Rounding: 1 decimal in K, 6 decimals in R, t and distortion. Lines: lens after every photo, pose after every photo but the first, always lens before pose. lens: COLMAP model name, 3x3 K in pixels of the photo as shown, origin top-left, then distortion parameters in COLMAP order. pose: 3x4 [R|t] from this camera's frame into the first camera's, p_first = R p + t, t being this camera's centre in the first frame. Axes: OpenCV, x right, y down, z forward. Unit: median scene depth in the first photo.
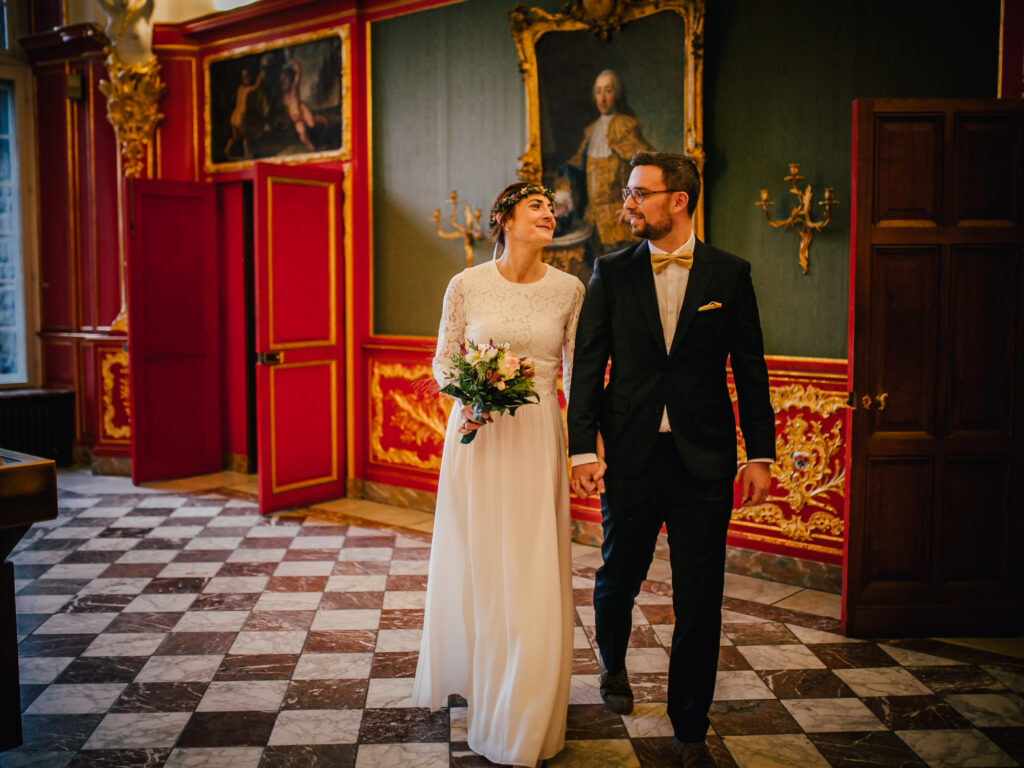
lens RADIAL K [[1152.2, 0, 474.4], [0, 1152.2, 355.4], [0, 0, 1]] dist [-0.044717, 0.000000]
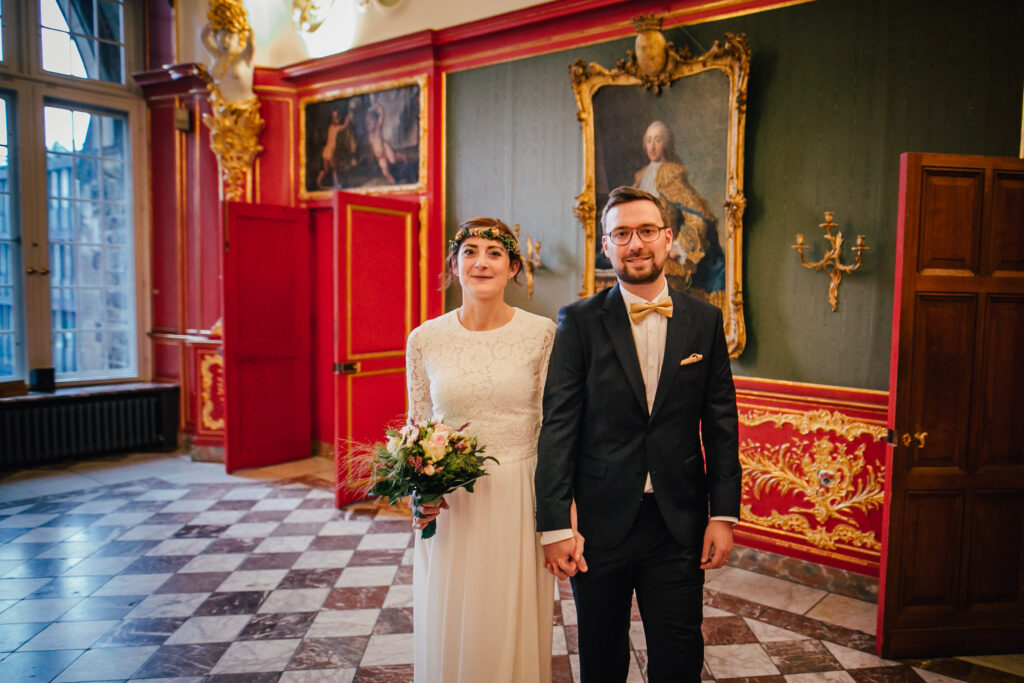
lens RADIAL K [[775.5, 0, 650.2], [0, 775.5, 332.1], [0, 0, 1]] dist [-0.010244, -0.023100]
pose [[0.988675, 0.017063, 0.149099, 0.000023], [-0.016629, 0.999853, -0.004158, -0.040229], [-0.149148, 0.001631, 0.988814, 0.254914]]
